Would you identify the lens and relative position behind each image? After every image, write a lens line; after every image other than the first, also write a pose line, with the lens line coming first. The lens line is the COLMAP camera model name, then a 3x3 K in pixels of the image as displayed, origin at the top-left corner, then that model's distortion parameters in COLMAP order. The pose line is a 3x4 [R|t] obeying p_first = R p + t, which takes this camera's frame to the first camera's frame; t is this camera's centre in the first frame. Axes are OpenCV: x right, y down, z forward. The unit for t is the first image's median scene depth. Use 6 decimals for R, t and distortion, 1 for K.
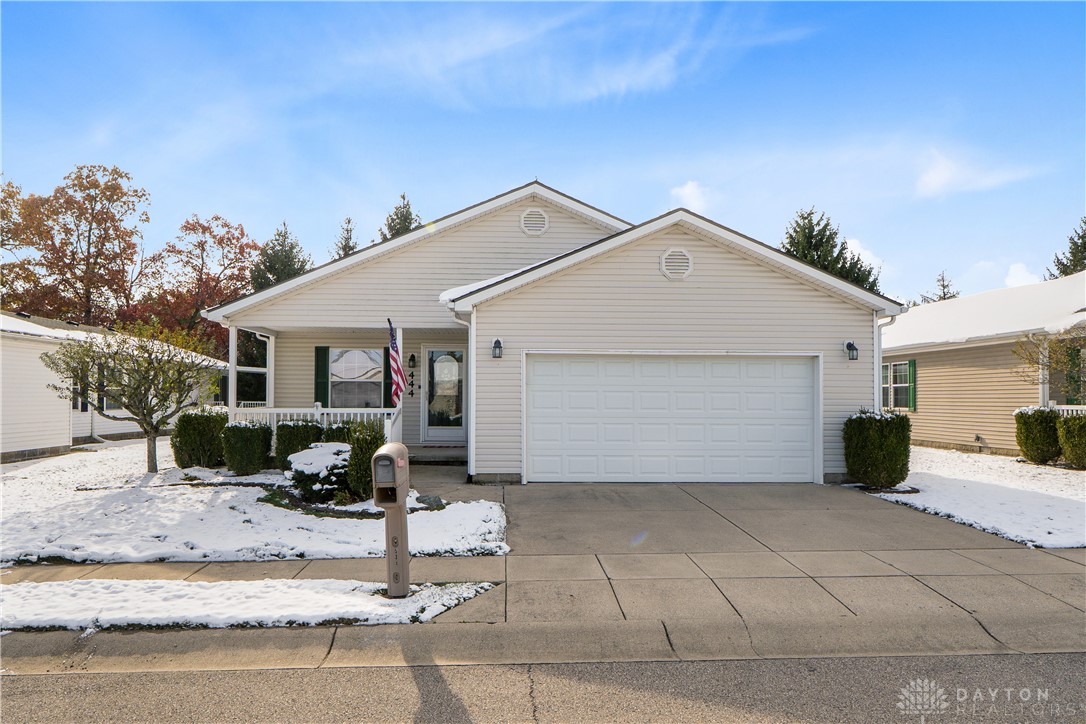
lens RADIAL K [[709.9, 0, 566.0], [0, 709.9, 391.3], [0, 0, 1]] dist [0.001923, 0.002596]
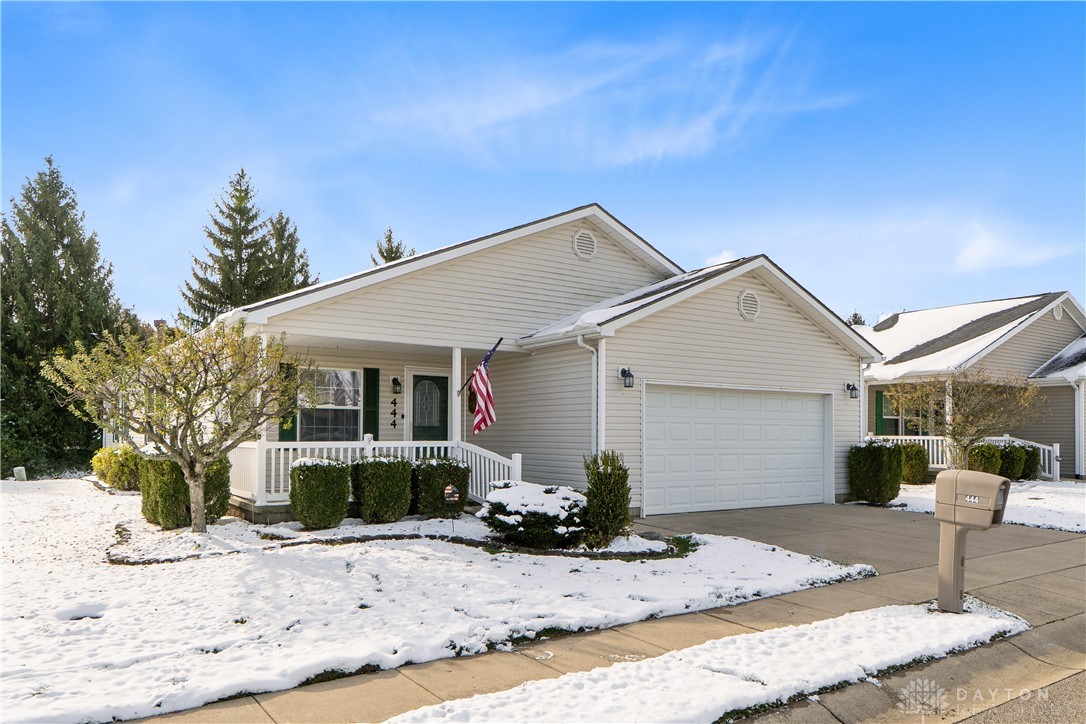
lens RADIAL K [[751.3, 0, 571.9], [0, 751.3, 425.9], [0, 0, 1]] dist [-0.003727, 0.000597]
pose [[0.856191, 0.005503, 0.516630, -0.659121], [-0.006446, 0.999979, 0.000031, 0.005189], [-0.516619, -0.003357, 0.856209, 0.163989]]
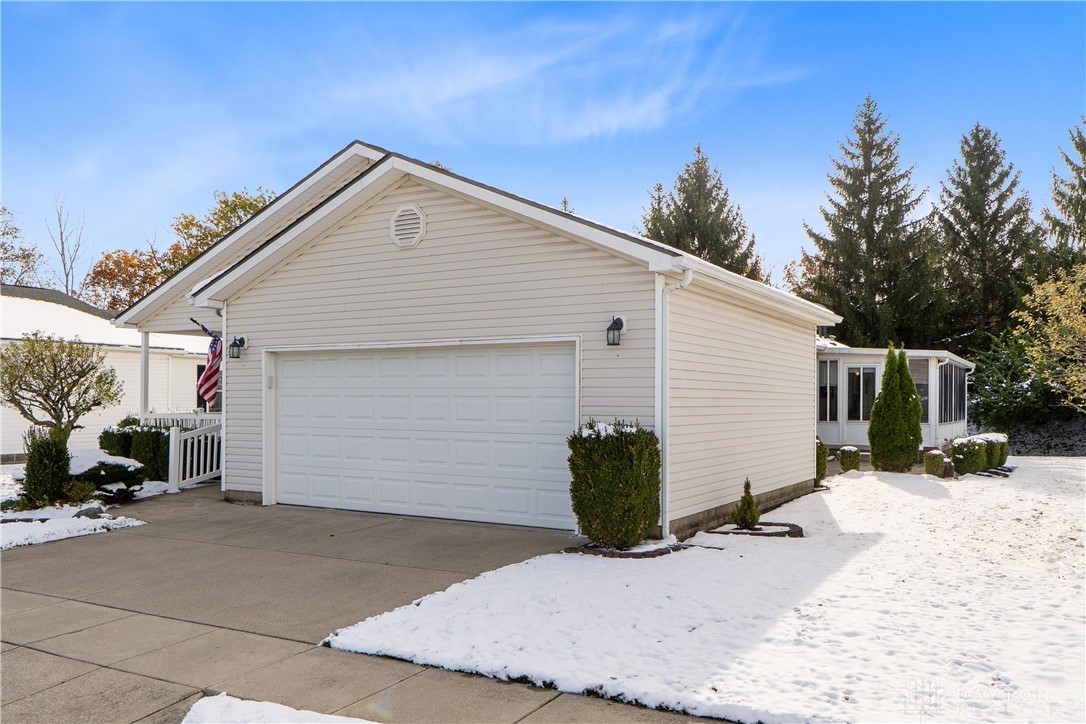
lens RADIAL K [[892.6, 0, 579.0], [0, 892.6, 394.9], [0, 0, 1]] dist [-0.001701, -0.004372]
pose [[0.833665, -0.004312, -0.552253, 0.828065], [0.007386, 0.999967, 0.003342, -0.002308], [0.552221, -0.006865, 0.833670, 0.308411]]
